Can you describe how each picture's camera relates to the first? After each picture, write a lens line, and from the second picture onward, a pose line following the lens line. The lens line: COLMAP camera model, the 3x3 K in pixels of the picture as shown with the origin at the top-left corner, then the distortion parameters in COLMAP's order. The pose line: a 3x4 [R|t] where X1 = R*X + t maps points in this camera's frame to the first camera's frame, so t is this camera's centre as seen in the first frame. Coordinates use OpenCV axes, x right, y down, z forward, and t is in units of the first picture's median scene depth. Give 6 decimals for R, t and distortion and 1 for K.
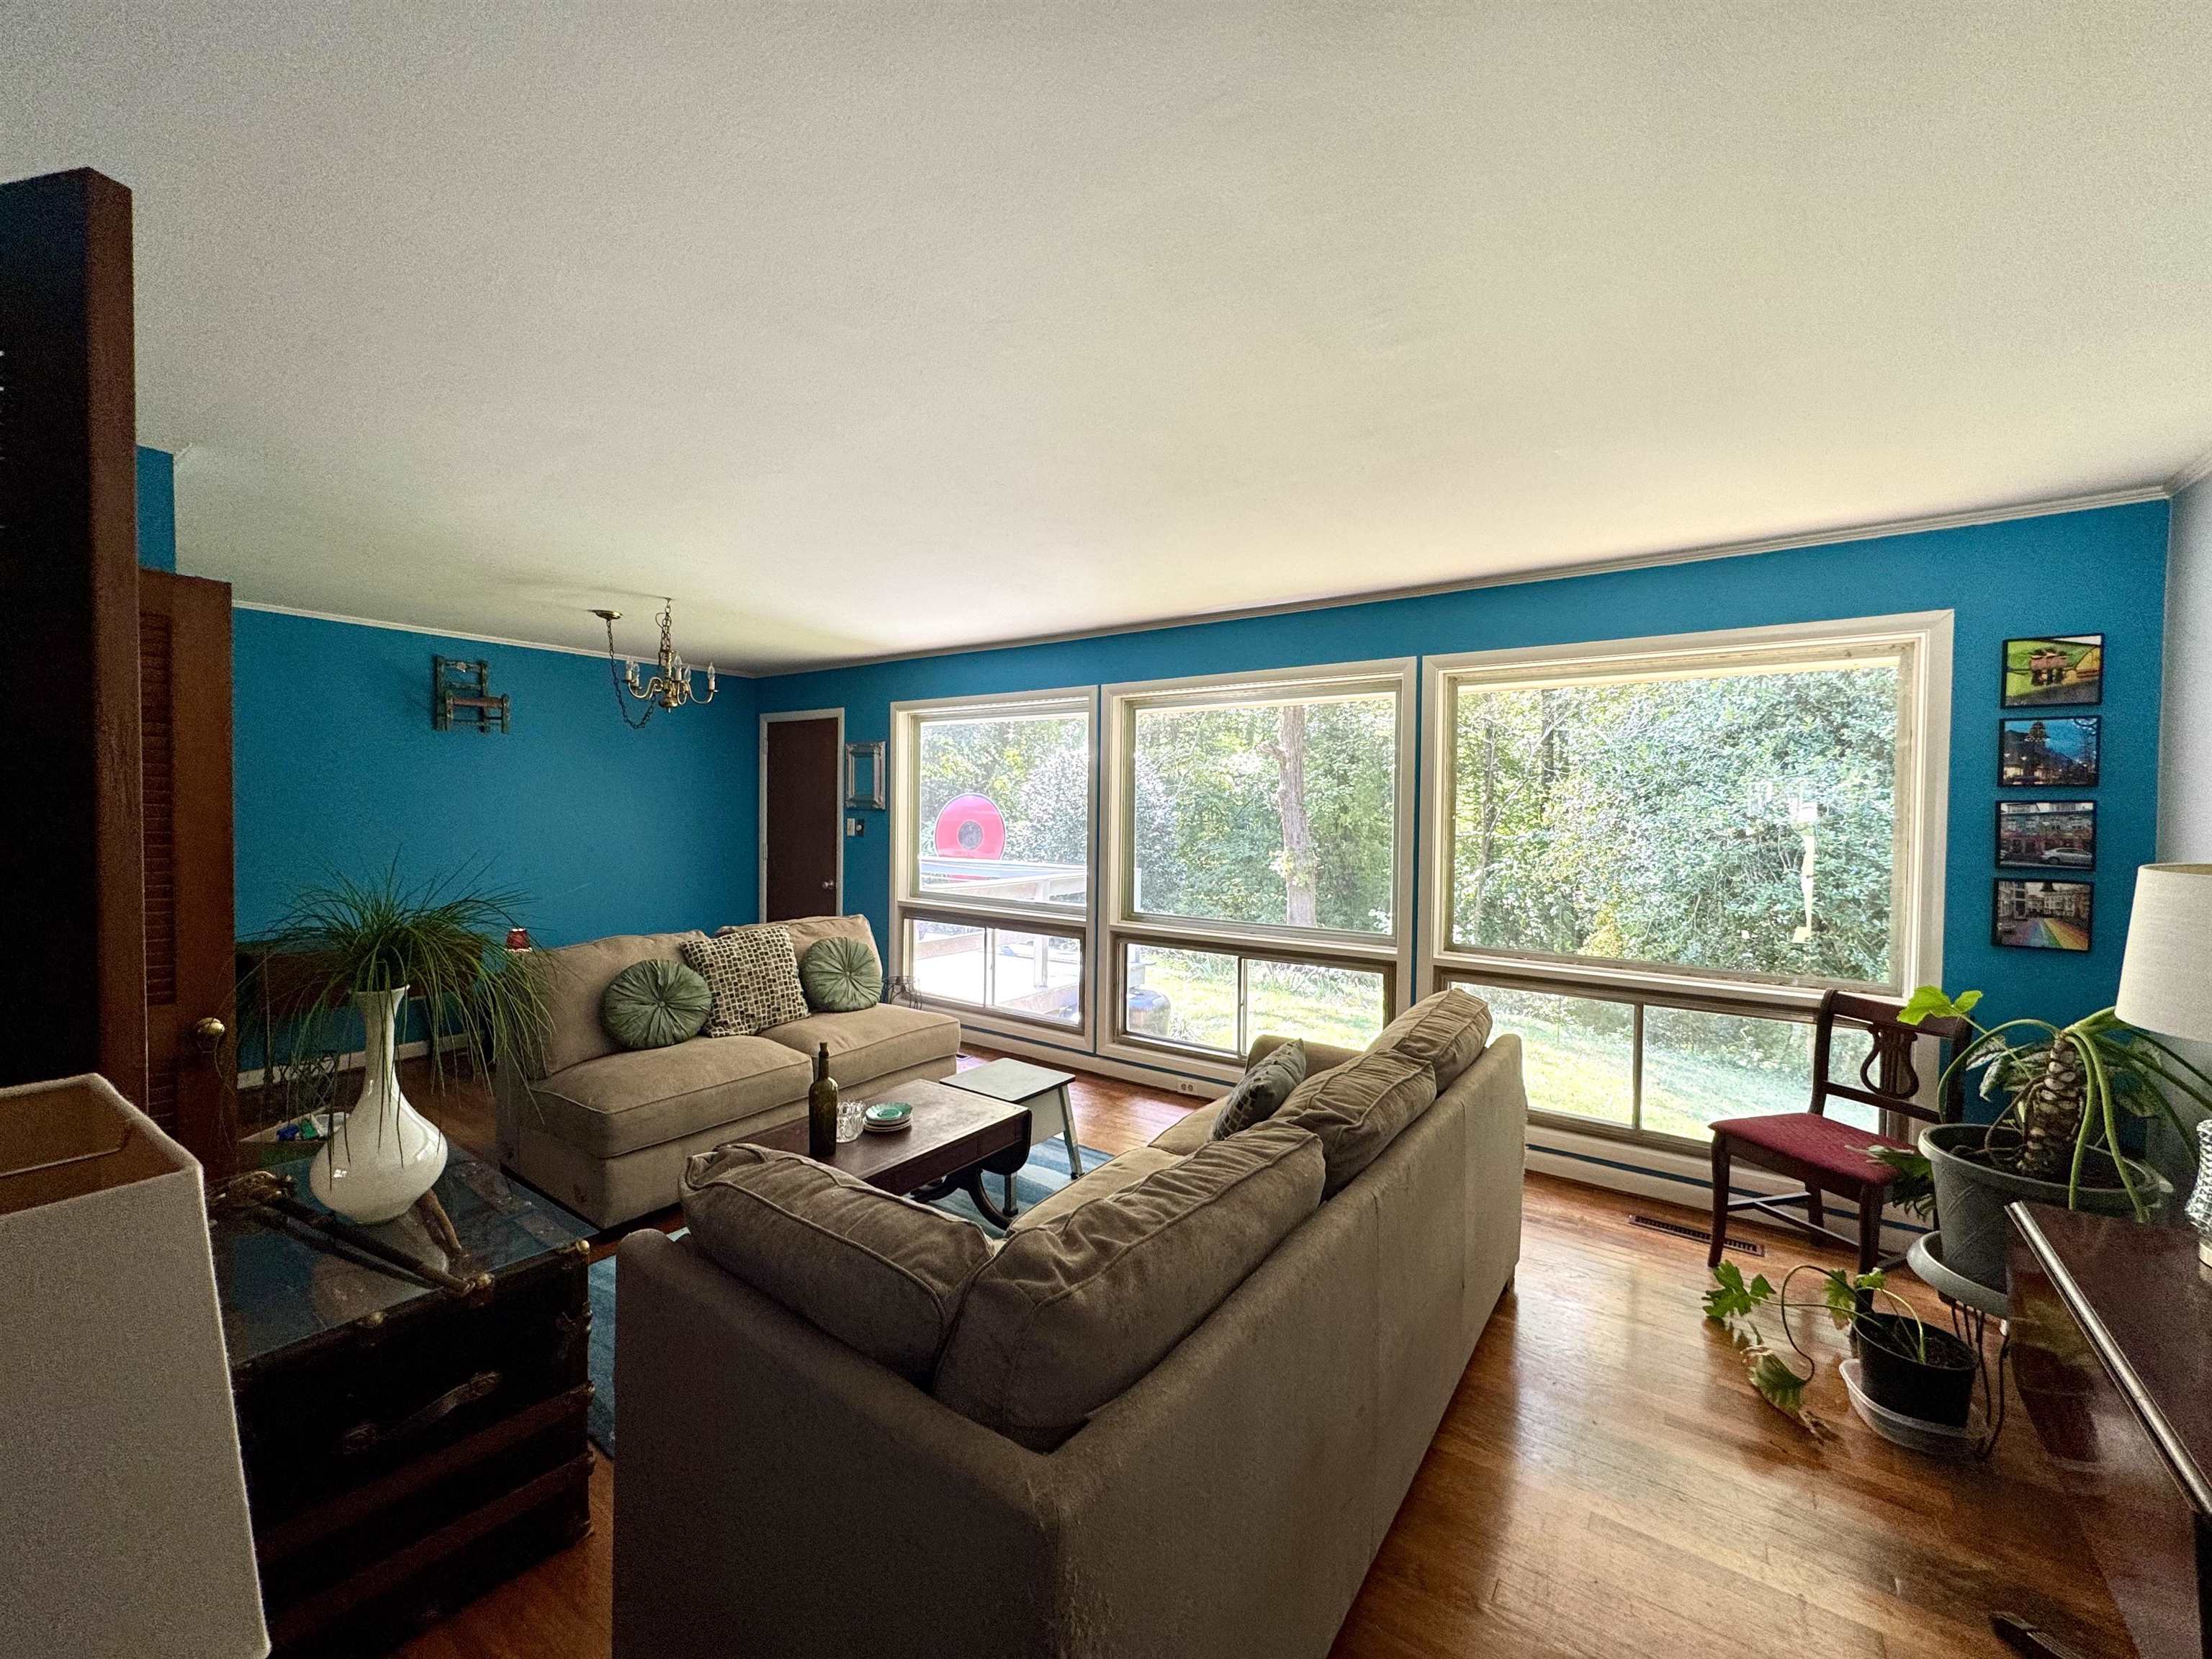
lens RADIAL K [[883.1, 0, 1108.4], [0, 883.1, 826.2], [0, 0, 1]] dist [-0.002823, 0.000269]
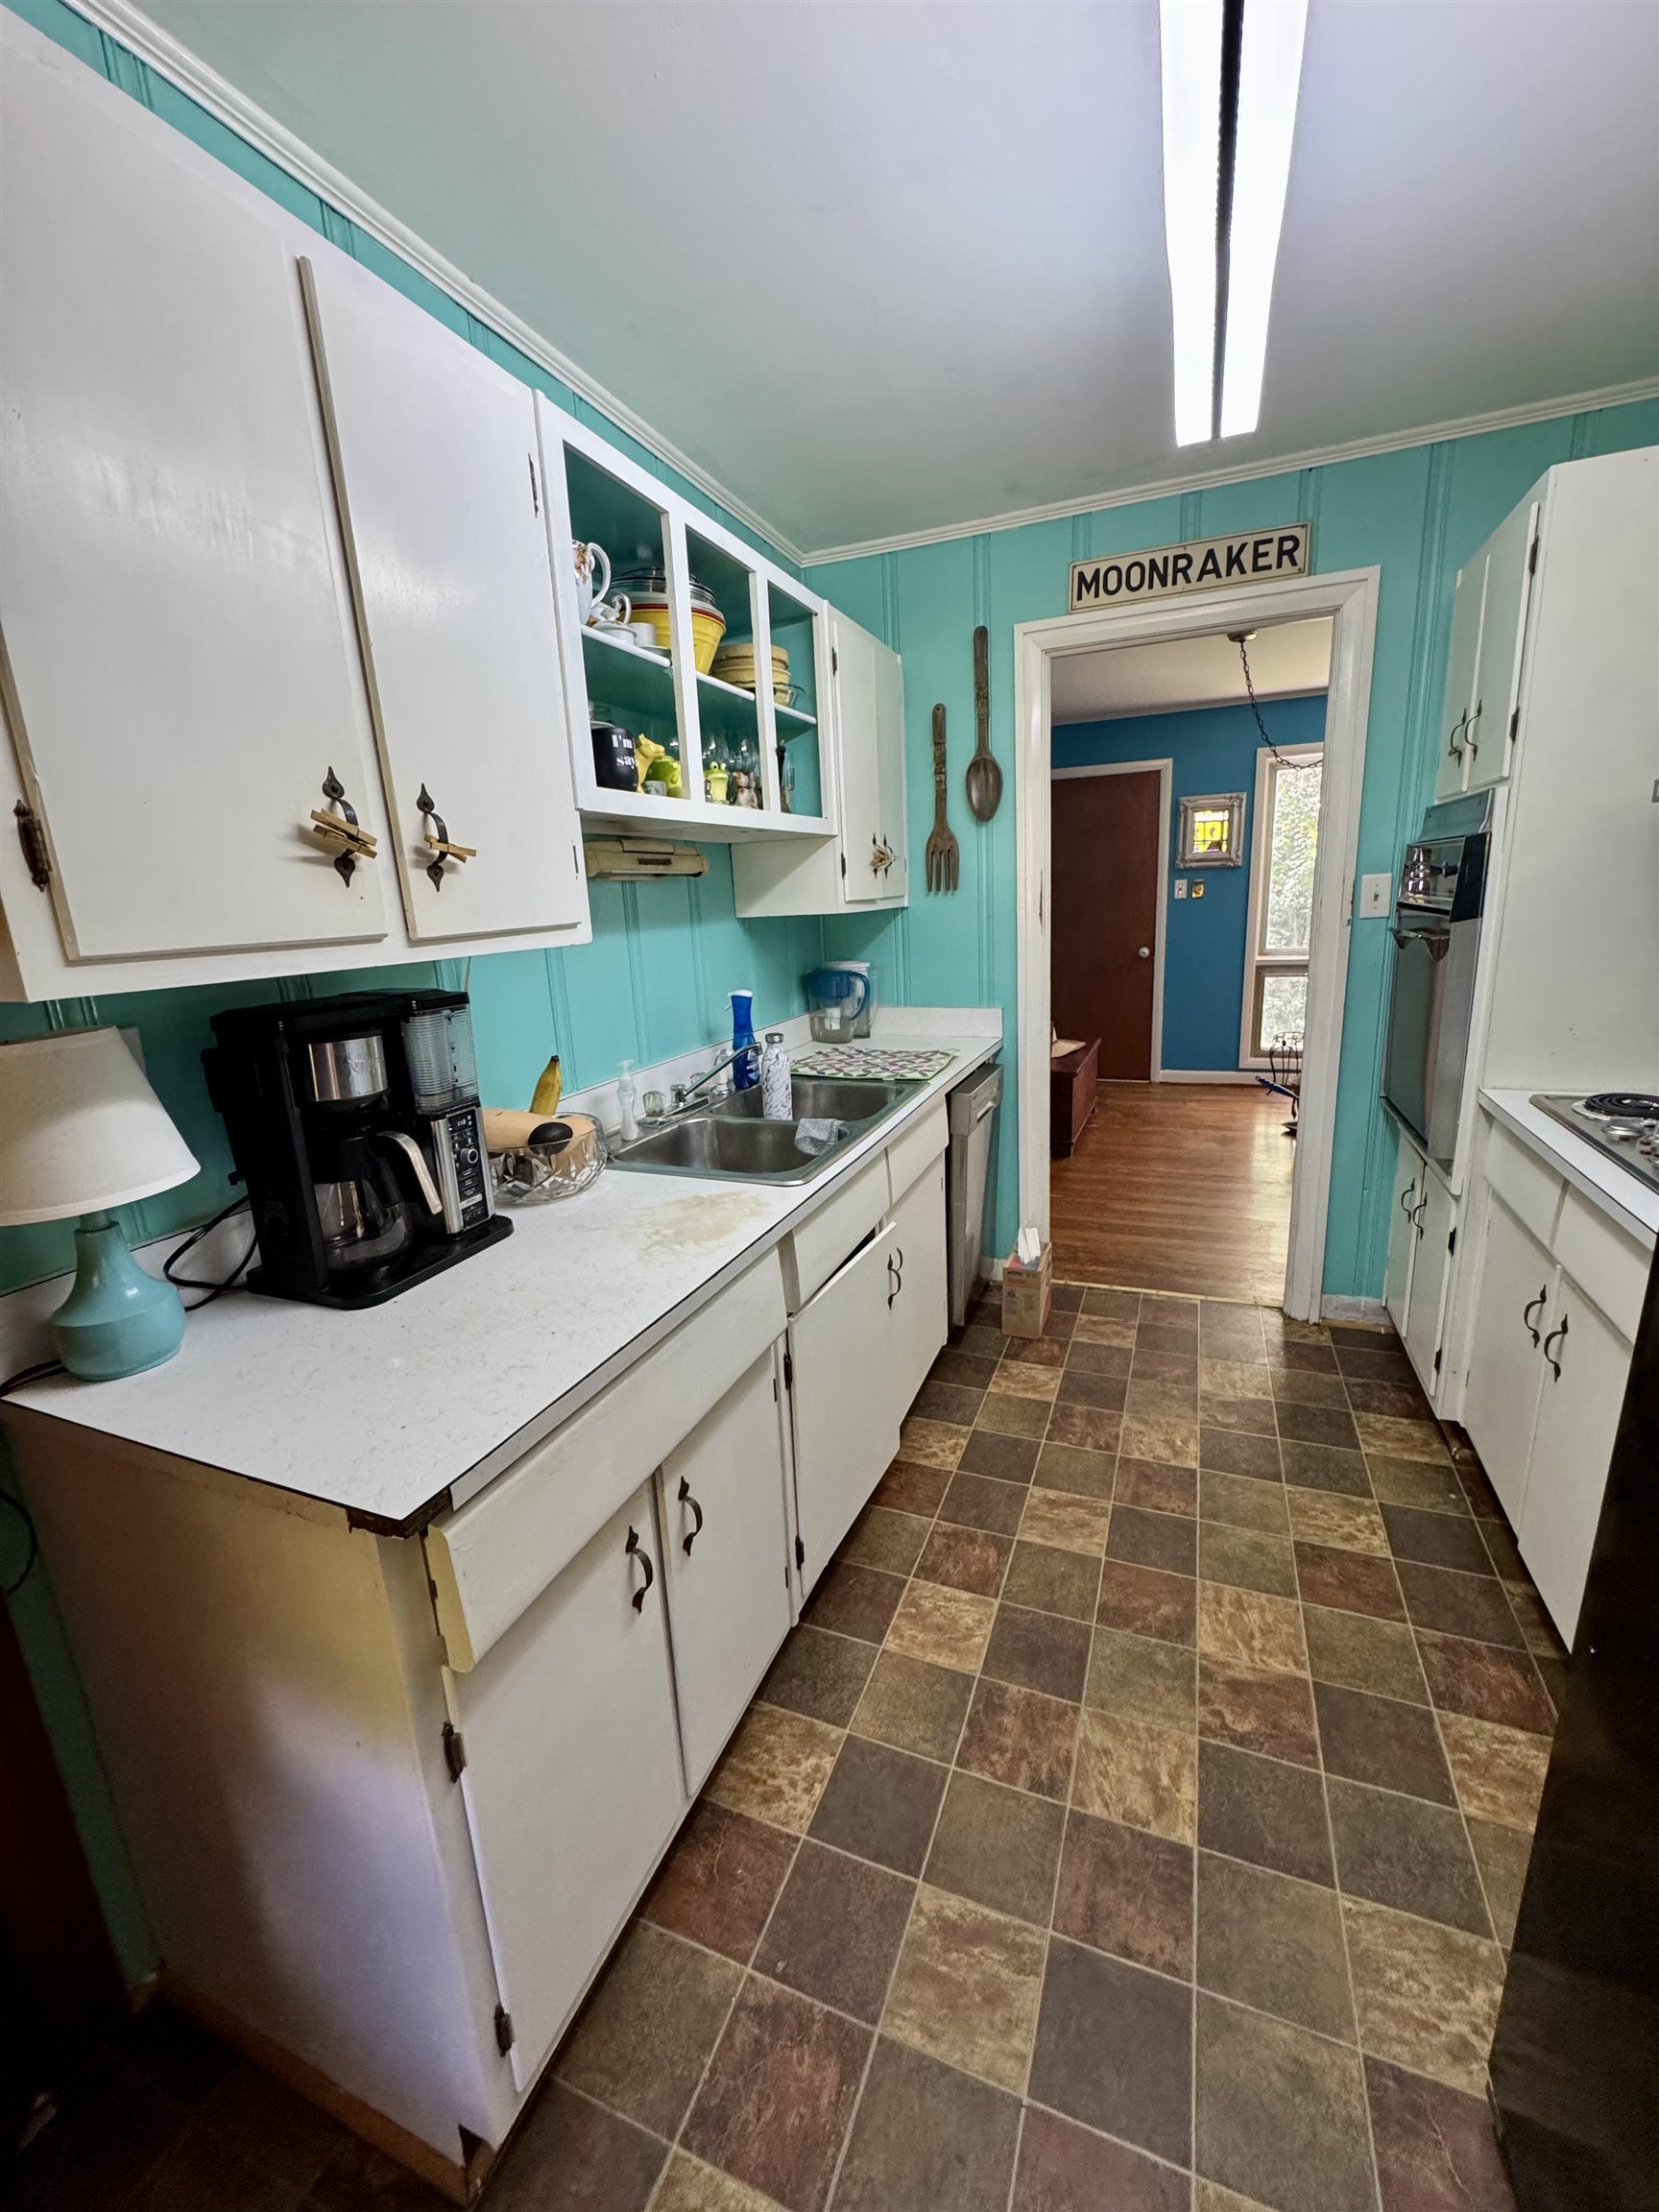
lens RADIAL K [[883.1, 0, 831.7], [0, 883.1, 1107.0], [0, 0, 1]] dist [-0.002823, 0.000269]
pose [[0.971999, -0.113199, 0.205922, -1.105180], [0.068202, 0.974500, 0.213772, 0.000715], [-0.224870, -0.193742, 0.954933, 0.151605]]
